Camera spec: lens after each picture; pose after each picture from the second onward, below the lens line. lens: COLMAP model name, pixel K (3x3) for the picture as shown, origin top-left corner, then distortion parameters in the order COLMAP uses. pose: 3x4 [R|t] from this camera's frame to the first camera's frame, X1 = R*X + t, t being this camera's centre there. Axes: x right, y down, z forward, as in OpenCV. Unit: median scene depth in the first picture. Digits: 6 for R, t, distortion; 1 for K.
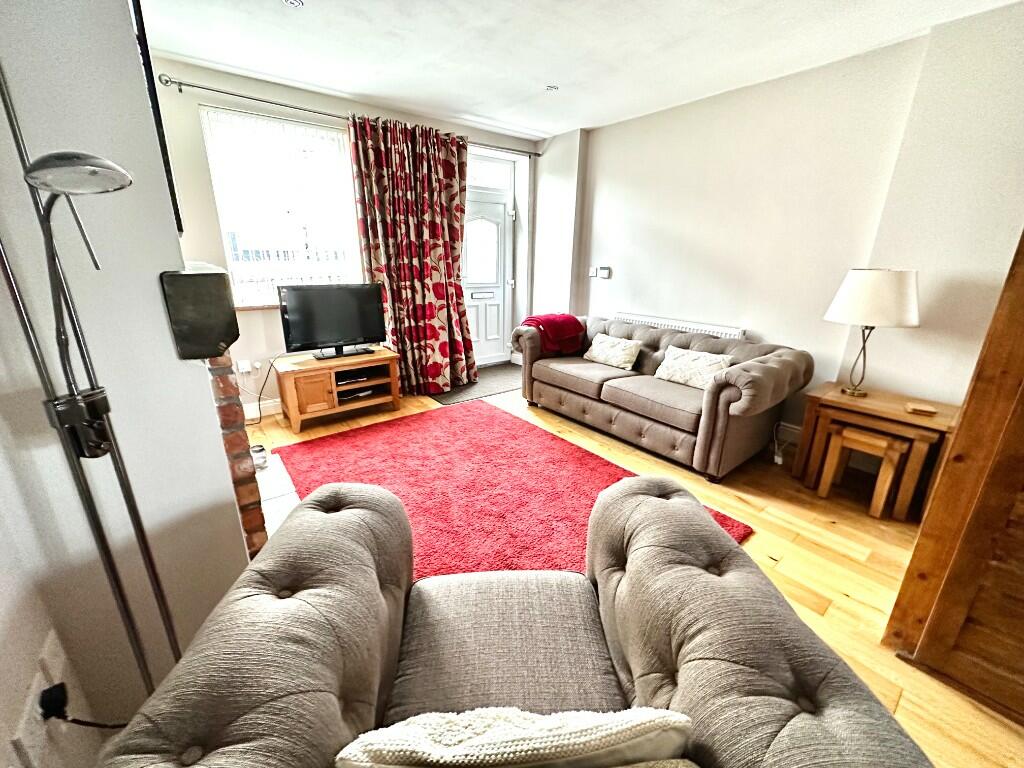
lens RADIAL K [[408.2, 0, 509.8], [0, 408.2, 382.1], [0, 0, 1]] dist [-0.002769, 0.000642]
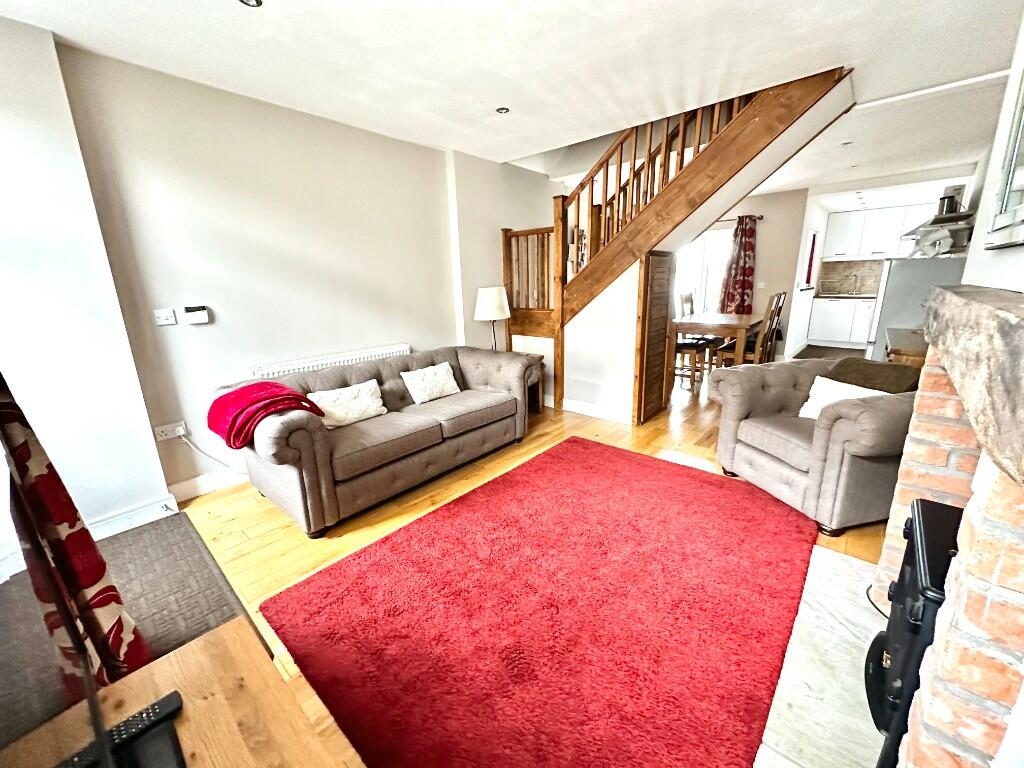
lens RADIAL K [[408.2, 0, 509.3], [0, 408.2, 380.7], [0, 0, 1]] dist [-0.002769, 0.000642]
pose [[-0.181652, -0.235651, 0.954710, -0.598090], [0.314487, 0.905954, 0.283454, -0.268174], [-0.931719, 0.351733, -0.090459, 0.851393]]
